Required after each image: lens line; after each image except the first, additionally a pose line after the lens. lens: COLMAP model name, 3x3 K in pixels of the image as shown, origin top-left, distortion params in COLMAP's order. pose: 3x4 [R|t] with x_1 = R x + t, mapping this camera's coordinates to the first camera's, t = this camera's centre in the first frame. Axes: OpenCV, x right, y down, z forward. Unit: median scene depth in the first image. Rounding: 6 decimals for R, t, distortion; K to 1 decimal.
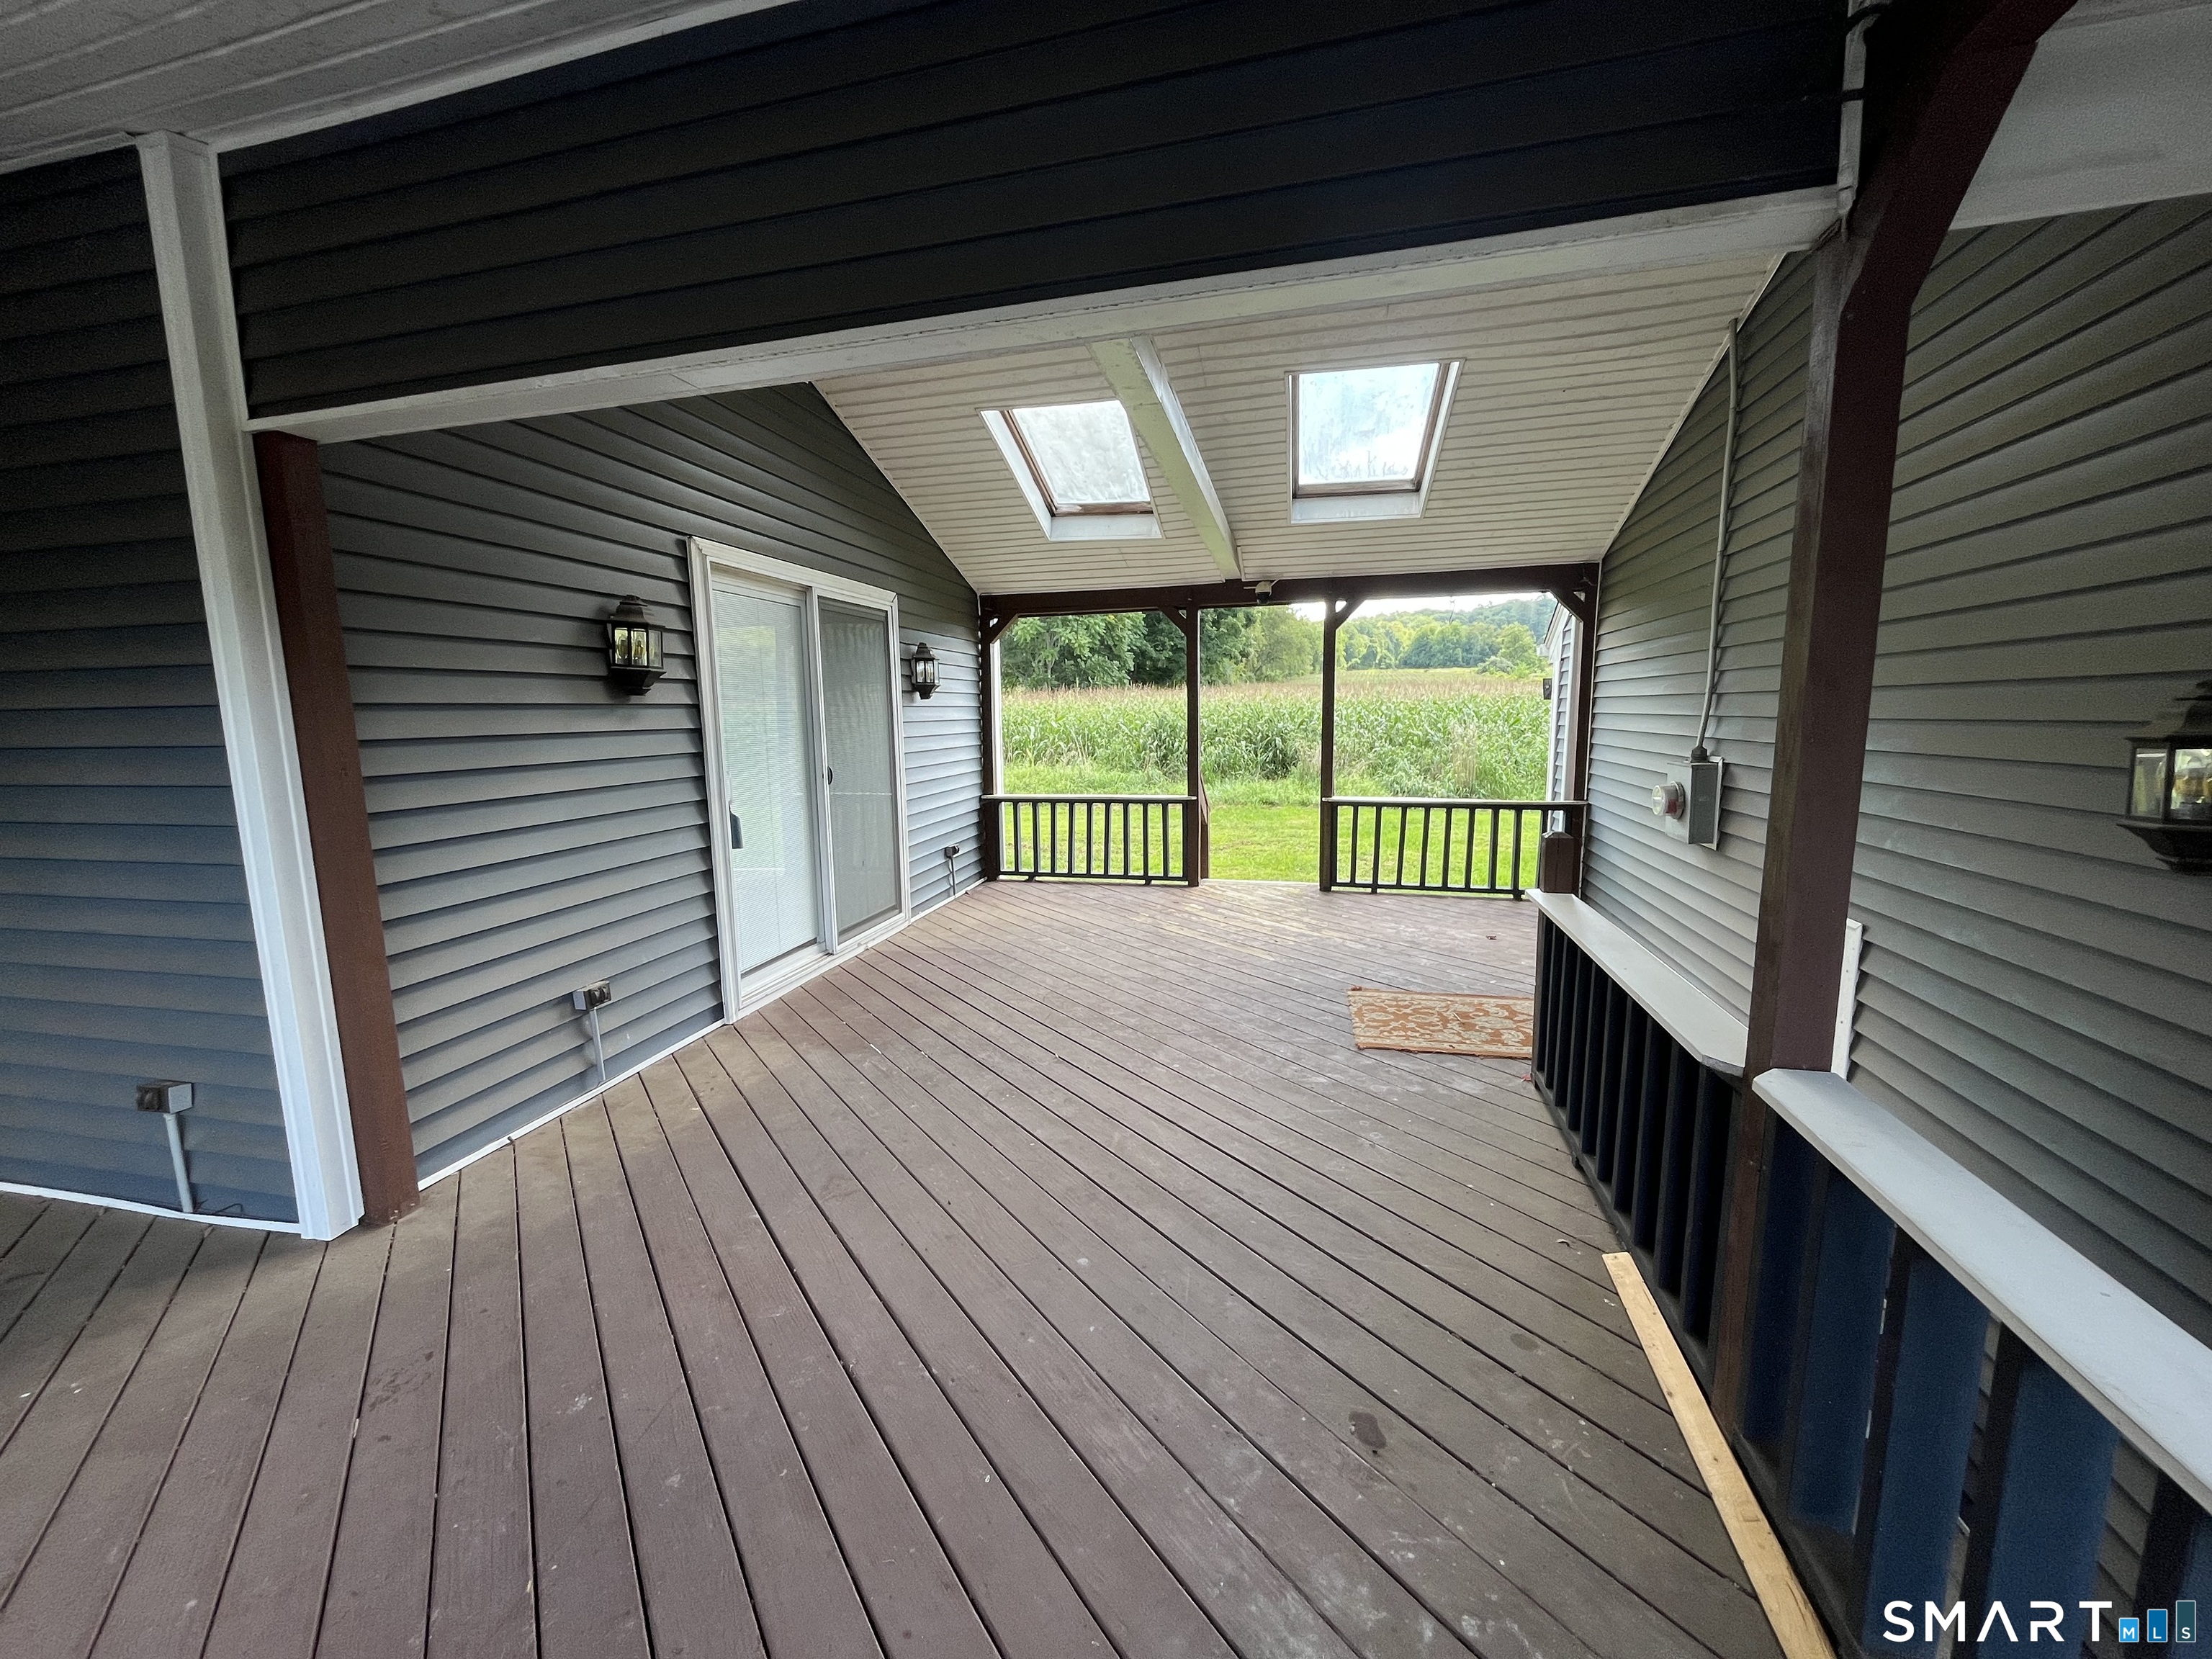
lens RADIAL K [[887.4, 0, 1098.3], [0, 887.4, 836.2], [0, 0, 1]] dist [-0.005559, 0.000128]
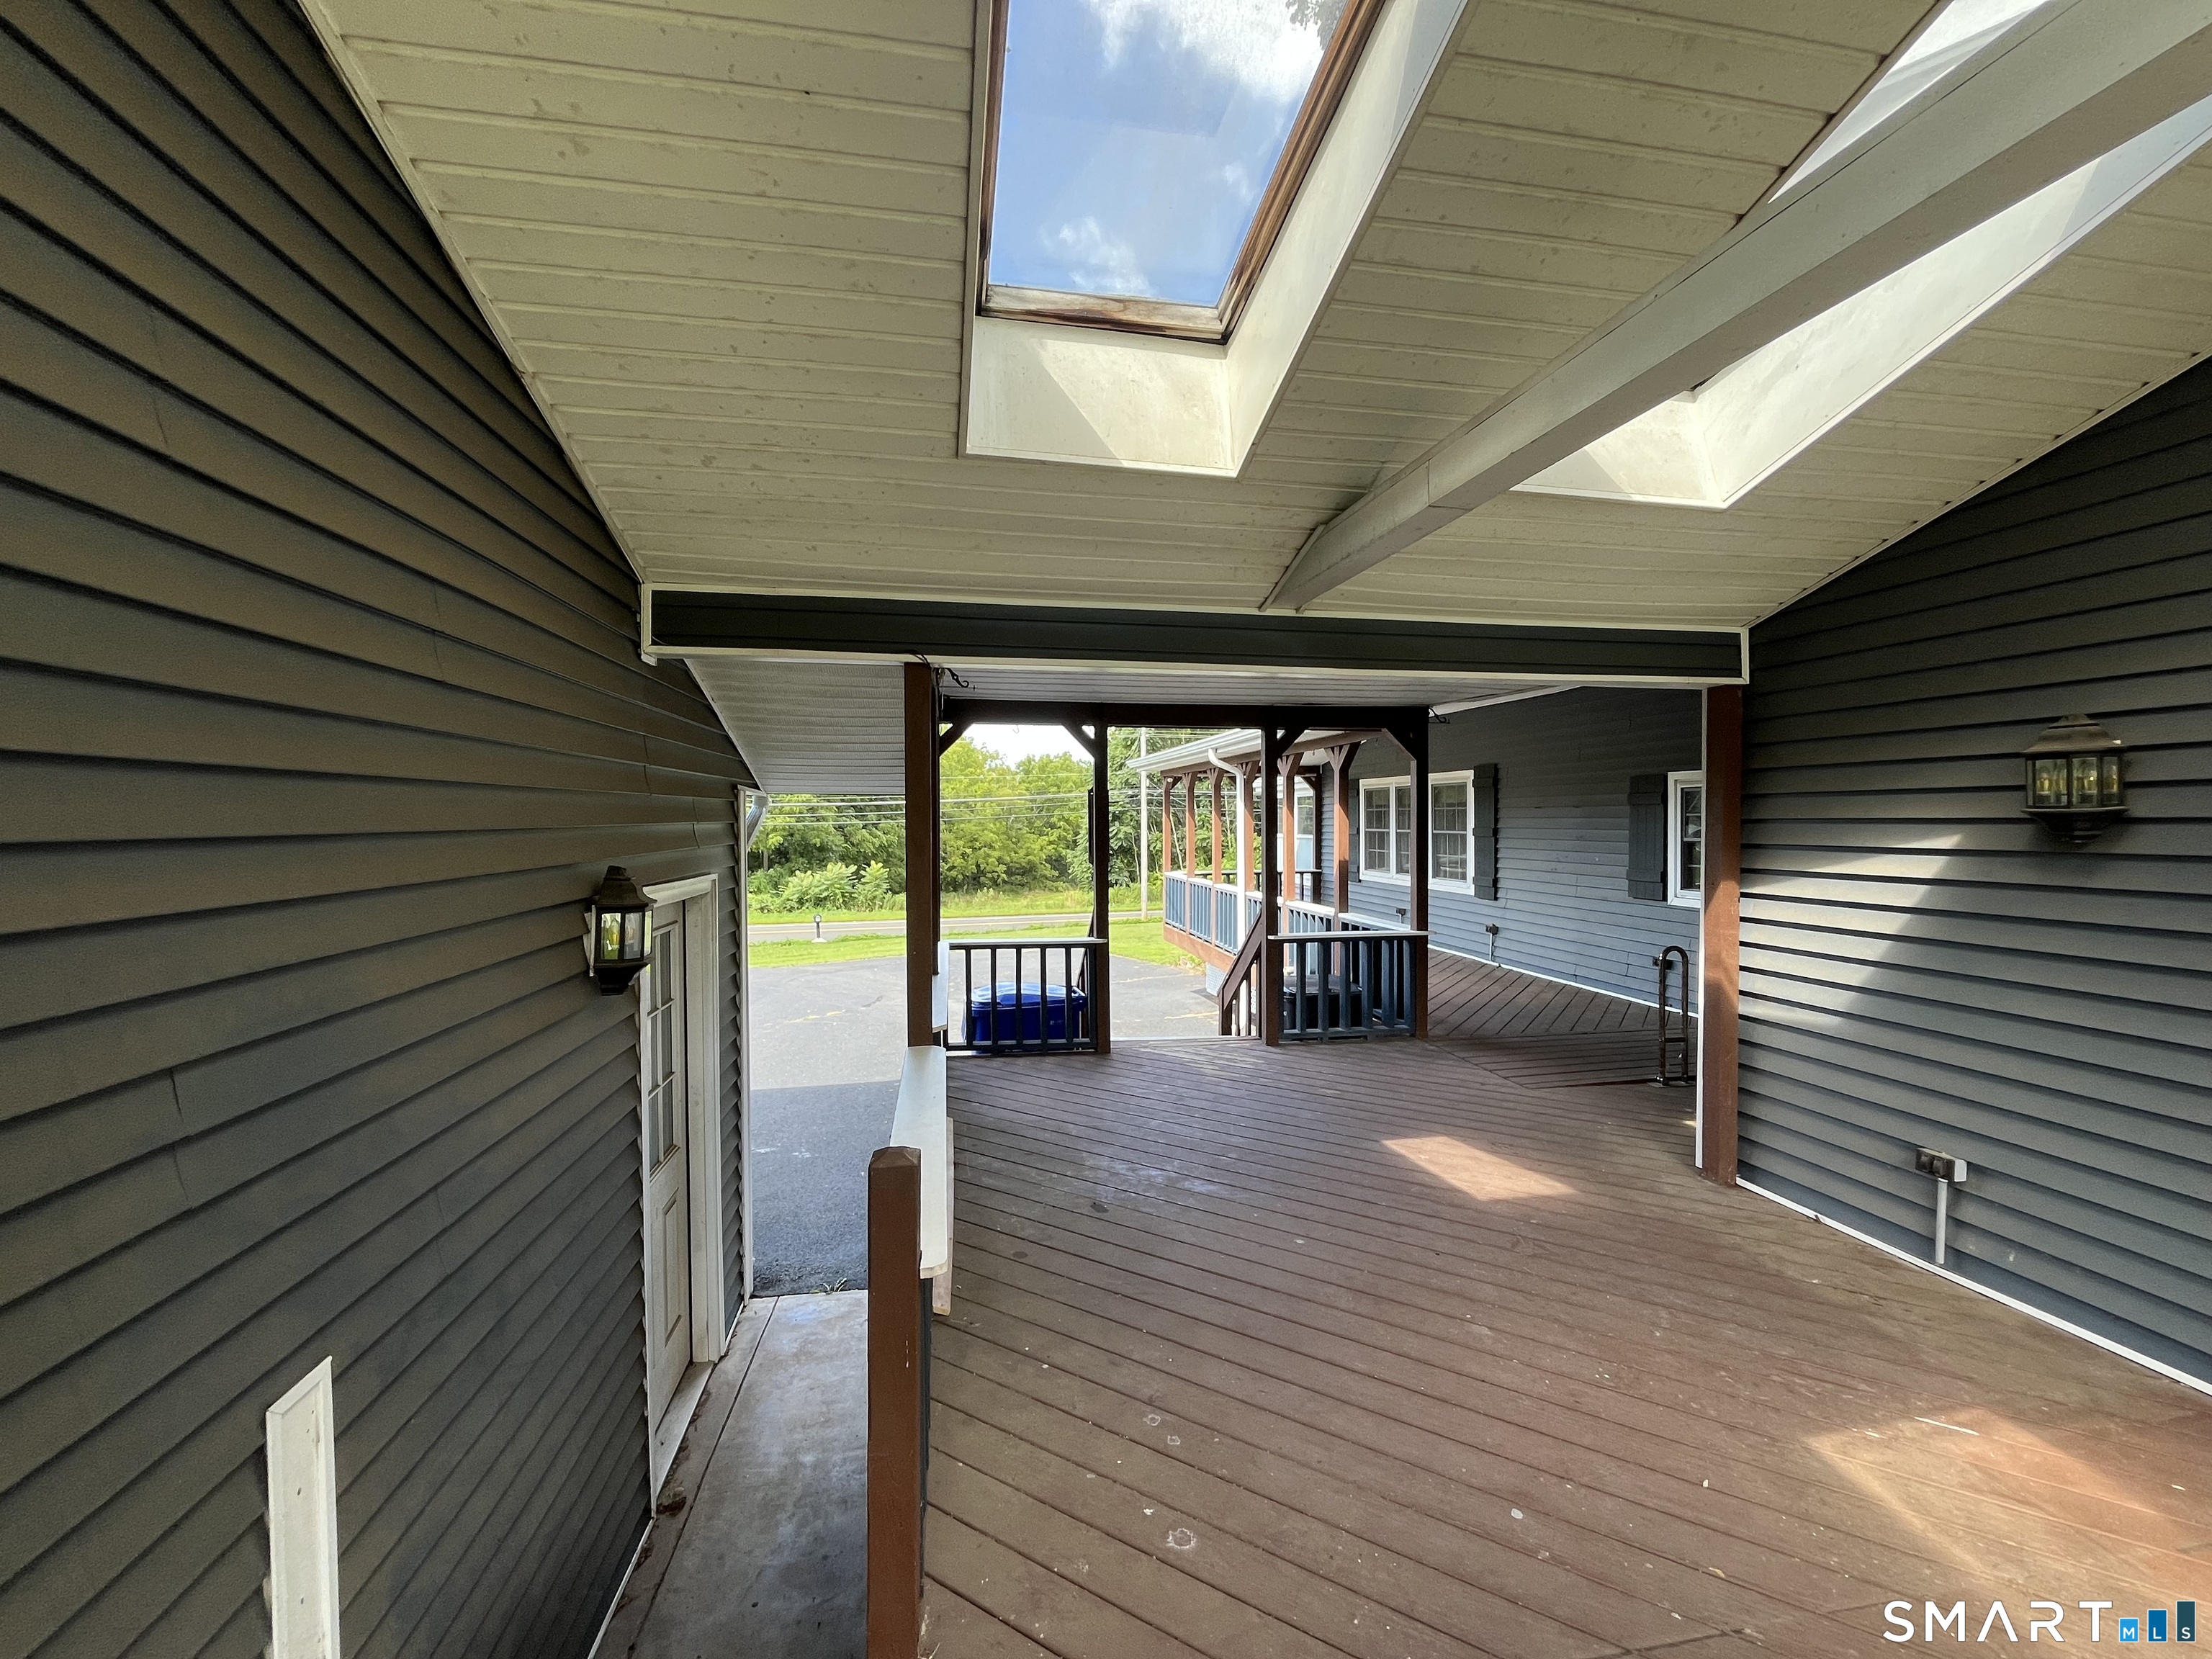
lens RADIAL K [[887.4, 0, 1098.3], [0, 887.4, 836.2], [0, 0, 1]] dist [-0.005559, 0.000128]
pose [[-0.913190, 0.026158, -0.406694, 0.600108], [-0.039024, 0.987740, 0.151154, -0.265598], [0.405662, 0.153903, -0.900973, 1.454709]]
